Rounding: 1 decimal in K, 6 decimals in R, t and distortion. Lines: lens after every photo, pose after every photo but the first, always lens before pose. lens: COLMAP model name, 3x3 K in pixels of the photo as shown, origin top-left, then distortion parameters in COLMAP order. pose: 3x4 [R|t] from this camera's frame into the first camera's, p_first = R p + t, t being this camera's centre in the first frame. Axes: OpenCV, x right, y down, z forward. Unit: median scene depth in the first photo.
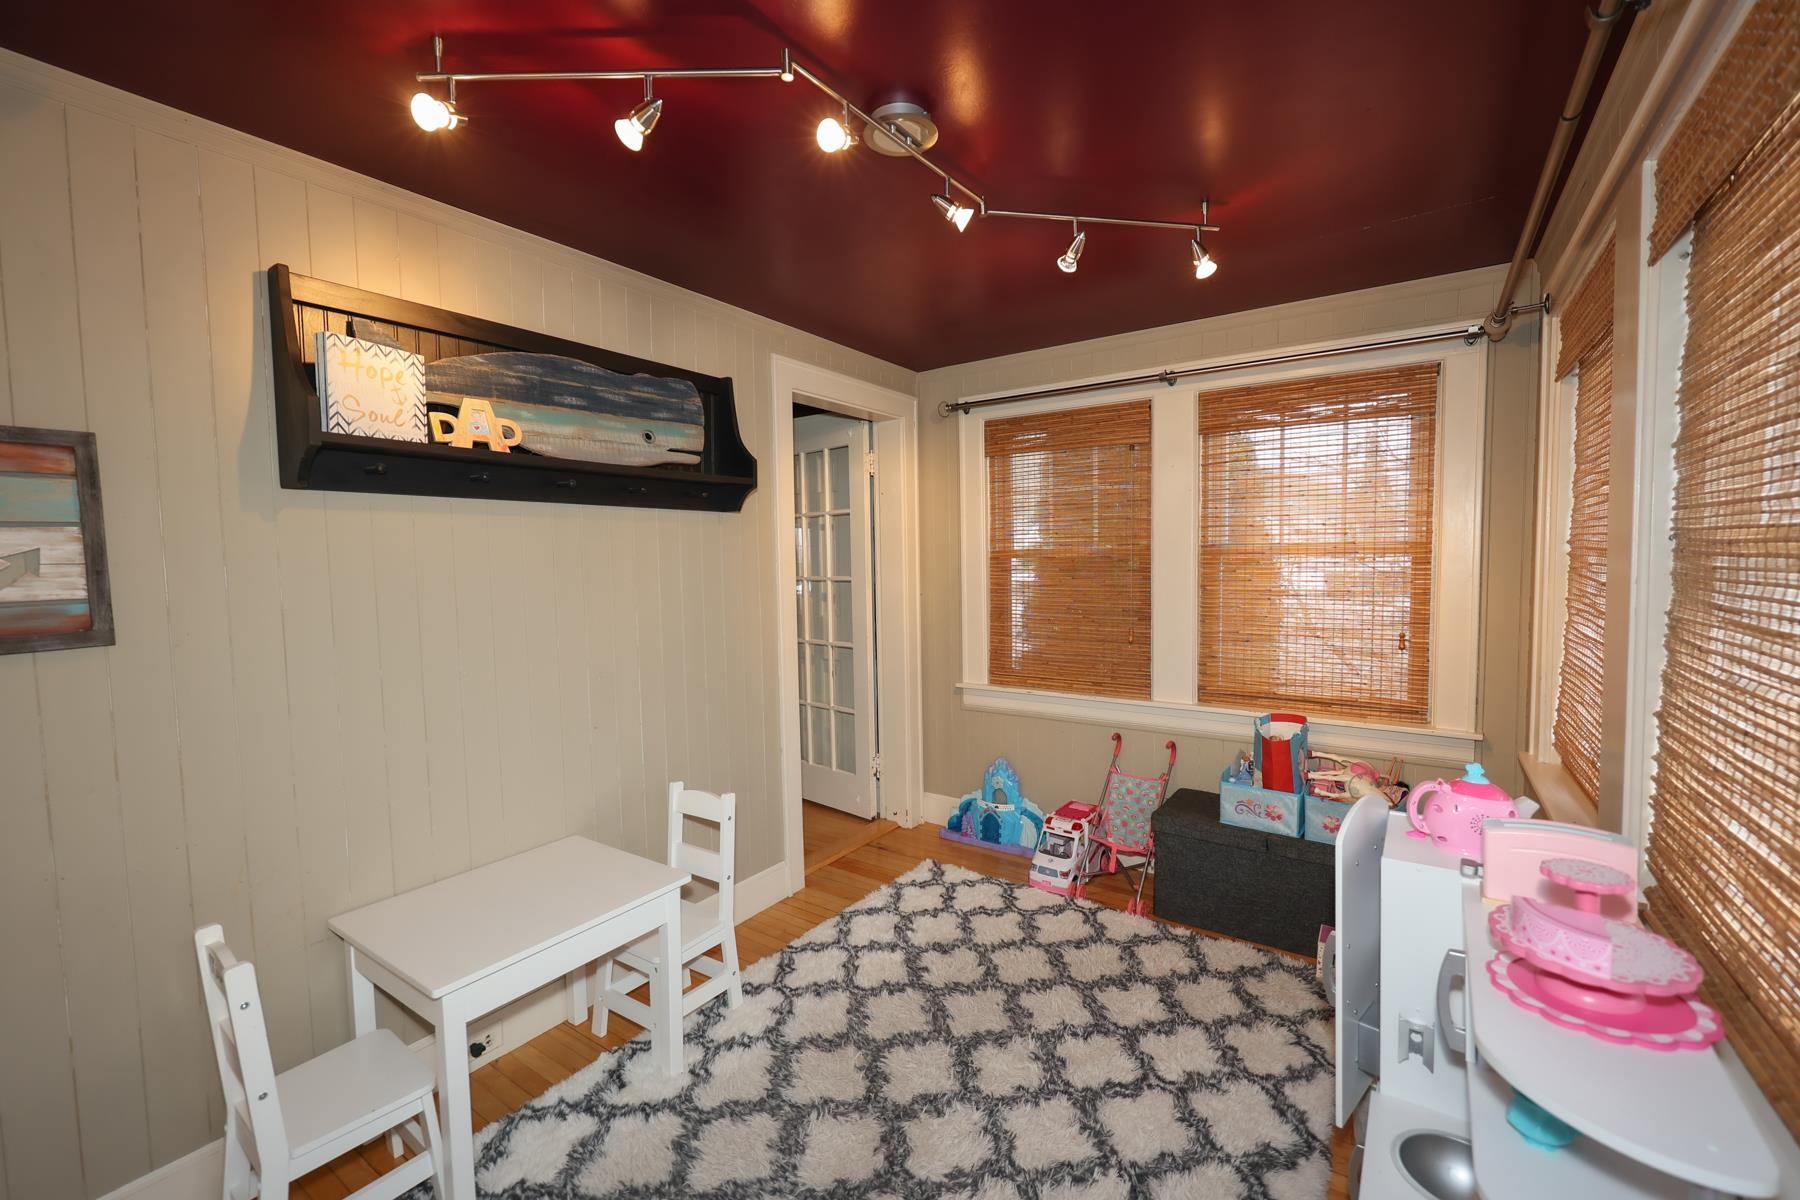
lens RADIAL K [[736.2, 0, 905.2], [0, 736.2, 602.9], [0, 0, 1]] dist [0.002018, 0.000513]
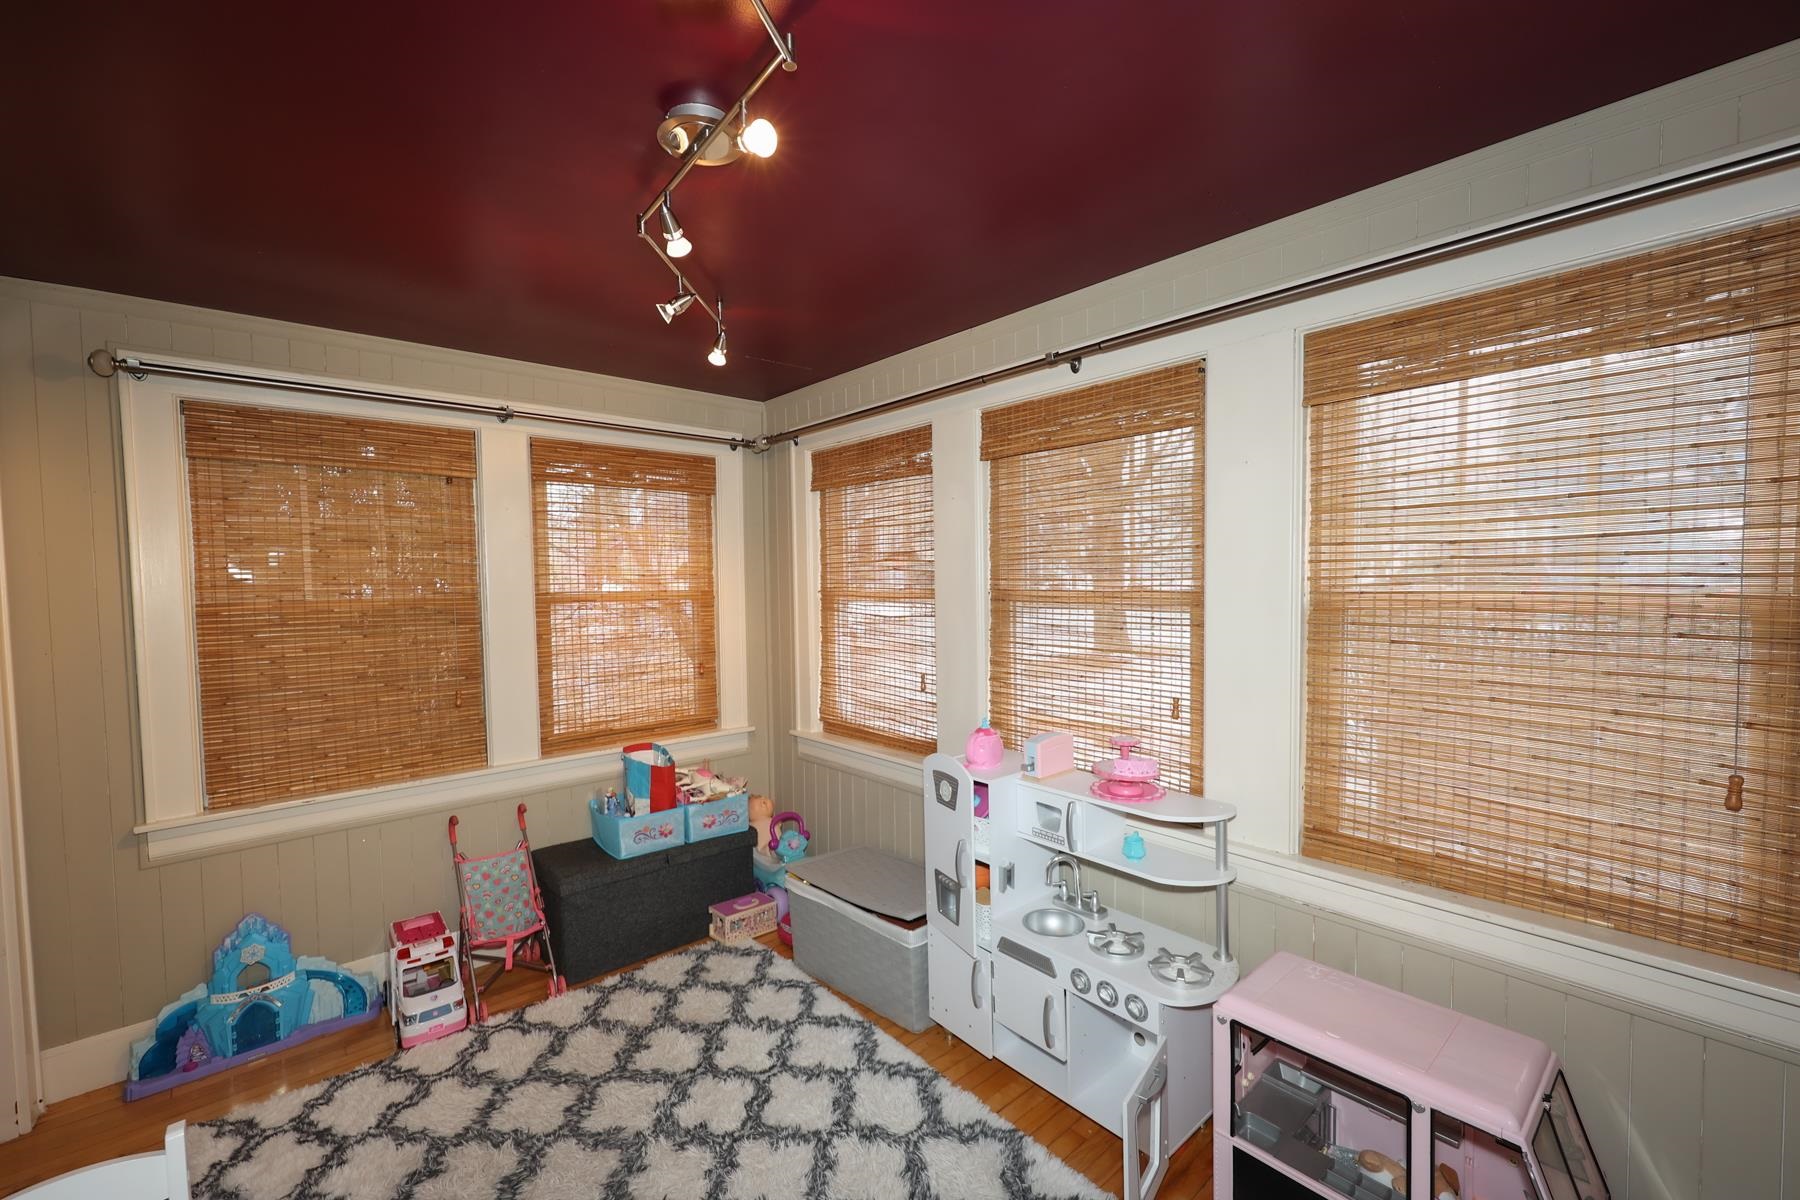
lens RADIAL K [[736.2, 0, 905.2], [0, 736.2, 602.9], [0, 0, 1]] dist [0.002018, 0.000513]
pose [[0.245411, -0.019060, 0.969232, -0.478588], [0.071470, 0.997442, 0.001519, -0.036356], [-0.966781, 0.068898, 0.246146, 0.332504]]
